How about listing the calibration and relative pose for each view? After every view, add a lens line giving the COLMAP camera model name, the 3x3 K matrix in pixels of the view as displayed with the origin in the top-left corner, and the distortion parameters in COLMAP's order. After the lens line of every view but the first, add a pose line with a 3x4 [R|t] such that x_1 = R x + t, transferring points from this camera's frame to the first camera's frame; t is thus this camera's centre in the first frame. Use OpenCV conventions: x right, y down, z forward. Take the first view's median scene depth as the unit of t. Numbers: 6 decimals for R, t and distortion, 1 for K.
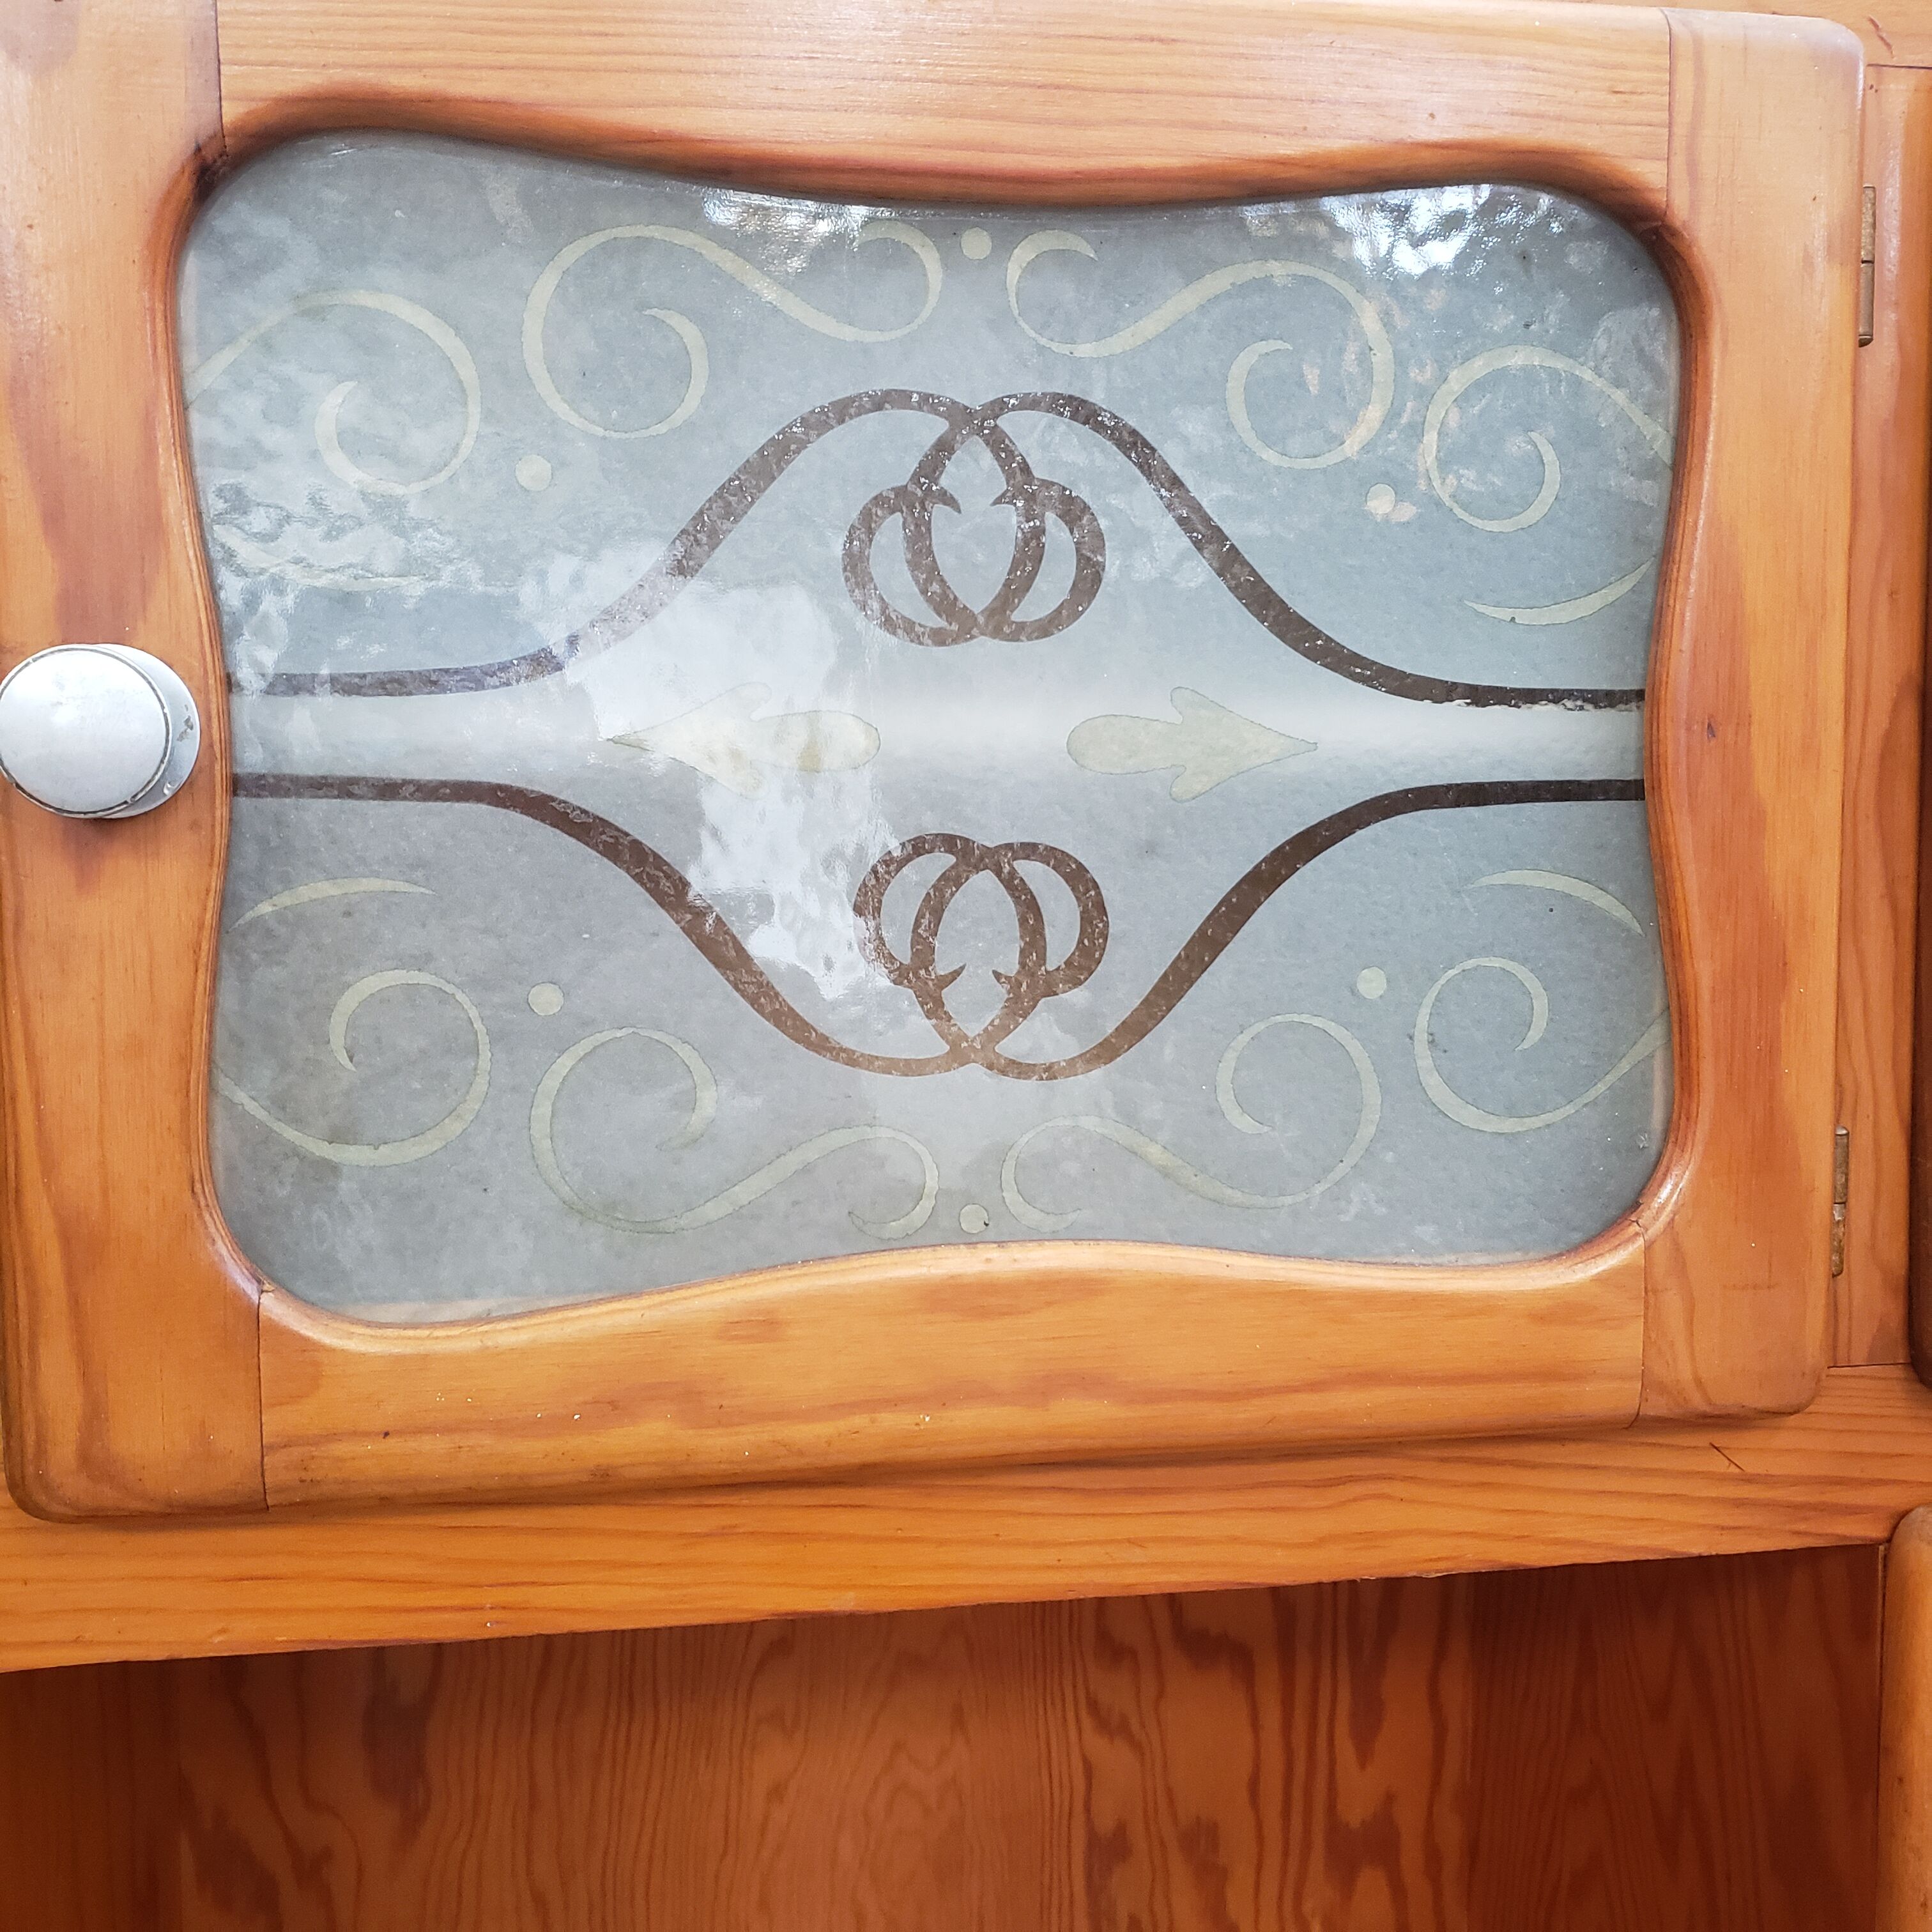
lens RADIAL K [[2097.3, 0, 984.8], [0, 2097.3, 970.7], [0, 0, 1]] dist [0.080664, 0.000000]
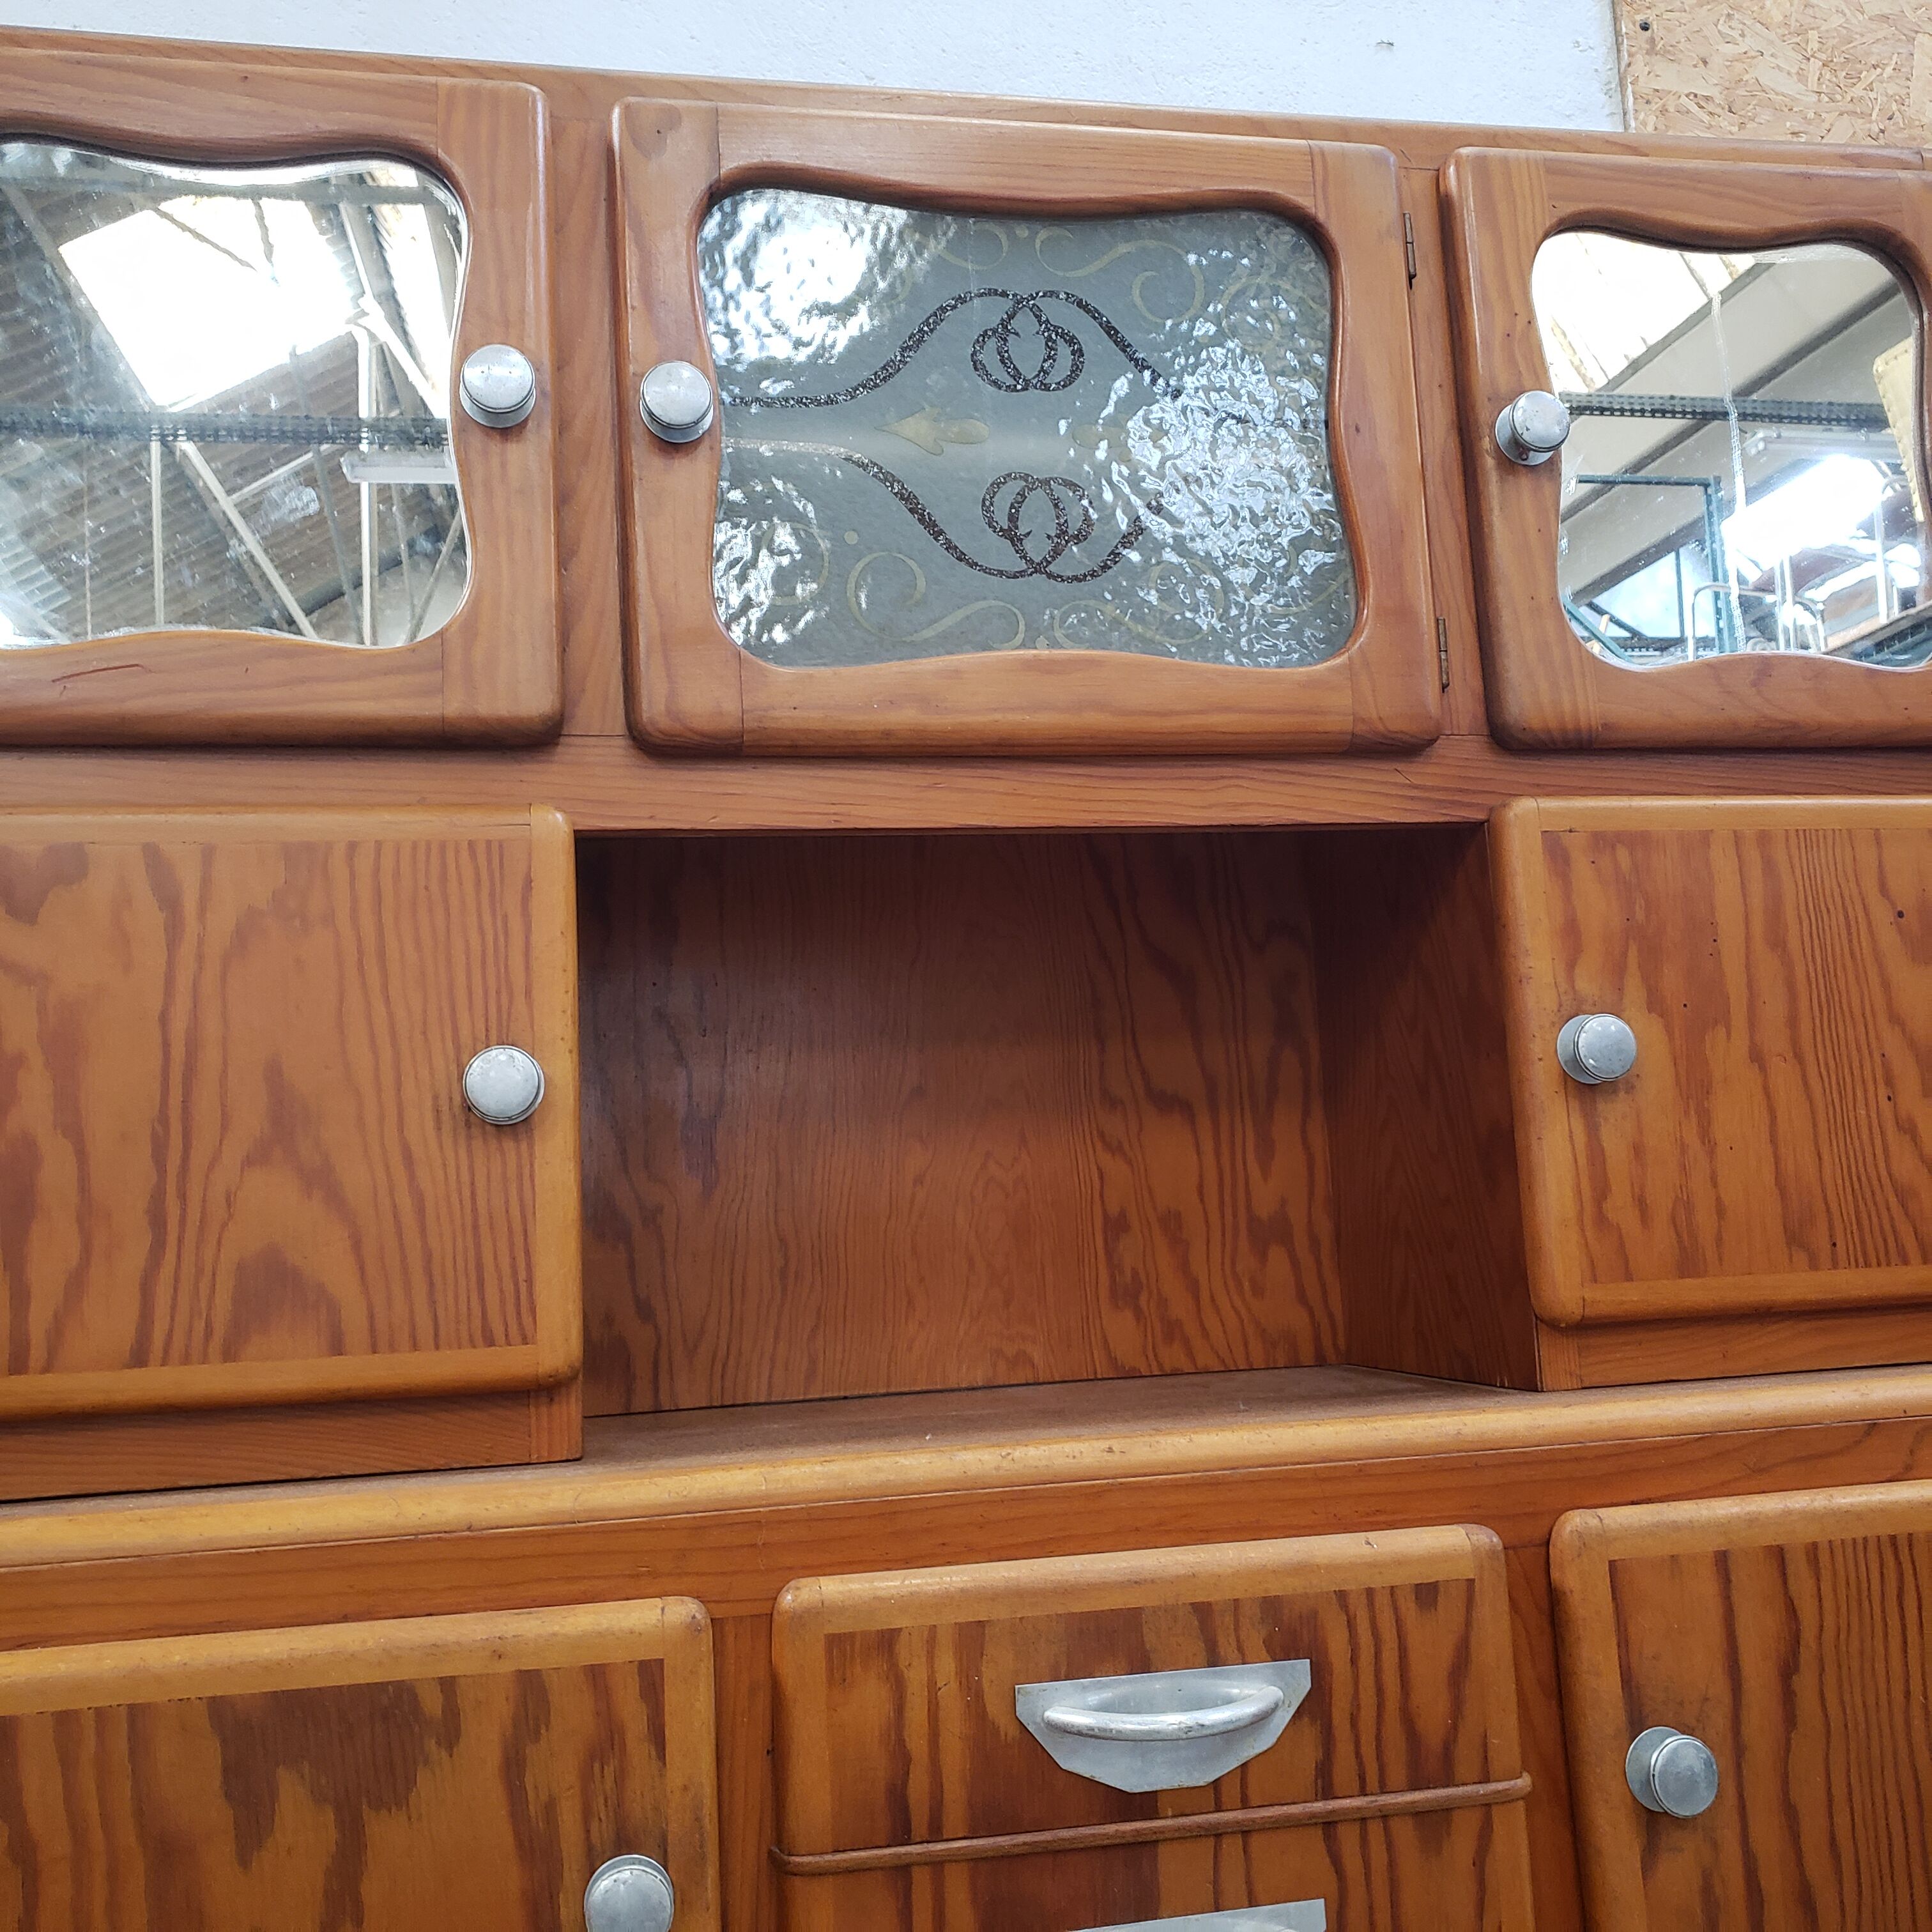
lens RADIAL K [[2239.3, 0, 953.2], [0, 2239.3, 951.7], [0, 0, 1]] dist [0.083574, 0.000000]
pose [[0.998557, -0.041947, 0.033528, -0.179083], [0.048632, 0.971168, -0.233383, 0.919311], [-0.022772, 0.234676, 0.971807, -1.128829]]
